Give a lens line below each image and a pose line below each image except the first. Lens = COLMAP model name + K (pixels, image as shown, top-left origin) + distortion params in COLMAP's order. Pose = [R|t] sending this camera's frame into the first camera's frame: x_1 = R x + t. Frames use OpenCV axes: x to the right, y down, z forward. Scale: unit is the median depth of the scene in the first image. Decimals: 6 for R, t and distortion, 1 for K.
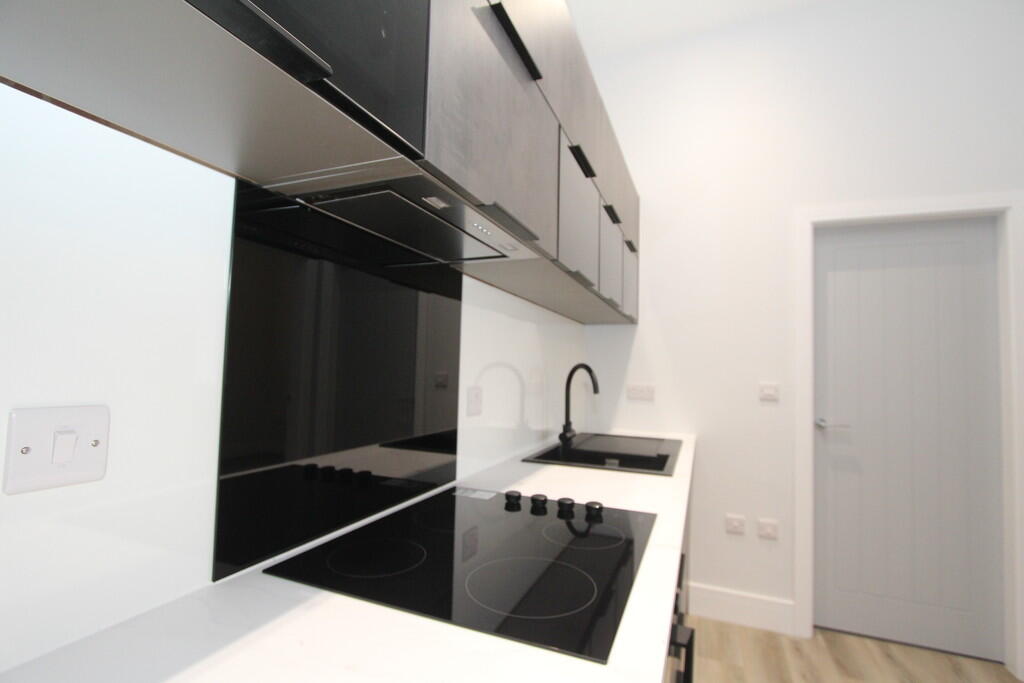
lens RADIAL K [[469.9, 0, 514.4], [0, 469.9, 344.7], [0, 0, 1]] dist [-0.014603, 0.000279]
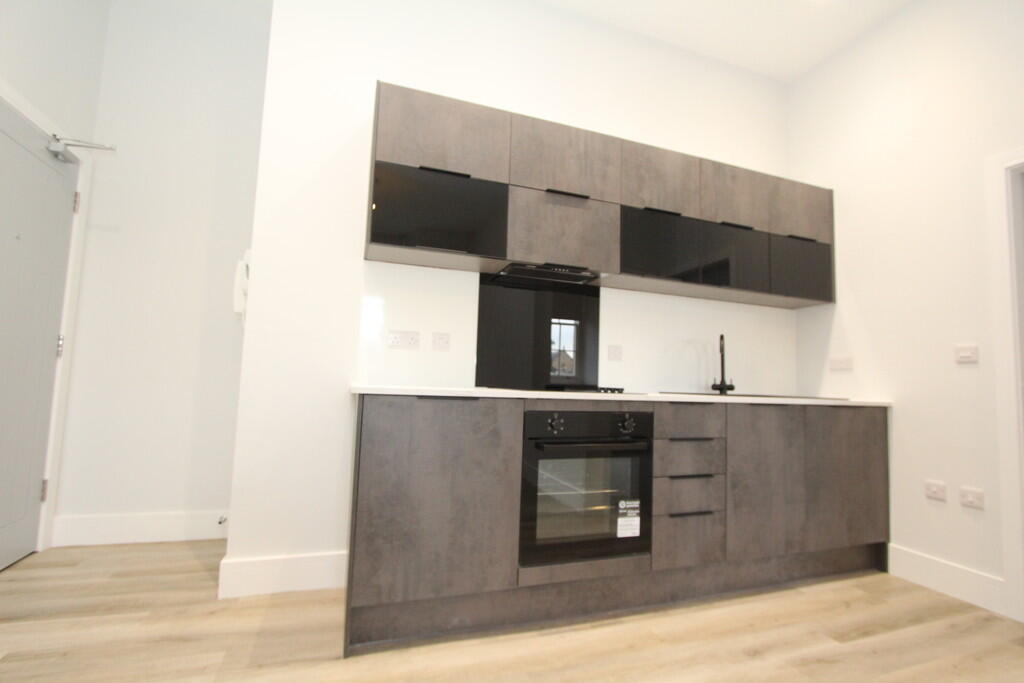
lens RADIAL K [[469.9, 0, 514.4], [0, 469.9, 344.7], [0, 0, 1]] dist [-0.014603, 0.000279]
pose [[0.652510, -0.067843, -0.754737, 0.758249], [0.021104, 0.997225, -0.071395, 0.150272], [0.757486, 0.030658, 0.652131, -0.374153]]
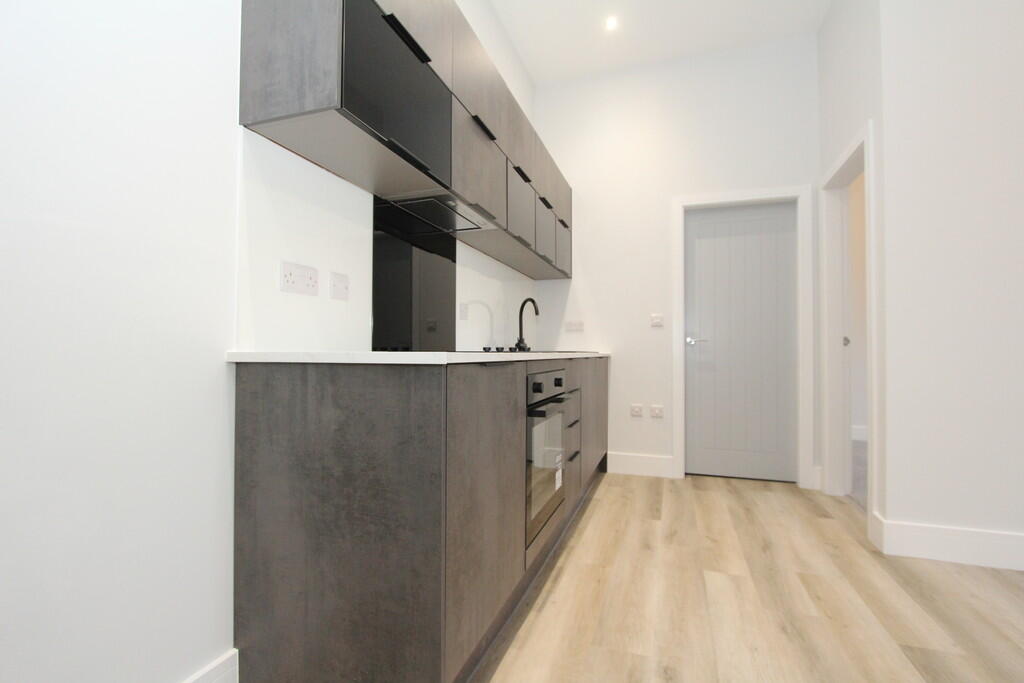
lens RADIAL K [[476.3, 0, 514.7], [0, 476.3, 345.7], [0, 0, 1]] dist [-0.003199, -0.000127]
pose [[0.997995, -0.022859, 0.059020, -0.002439], [0.020658, 0.999078, 0.037628, 0.130987], [-0.059825, -0.036334, 0.997547, -0.569762]]
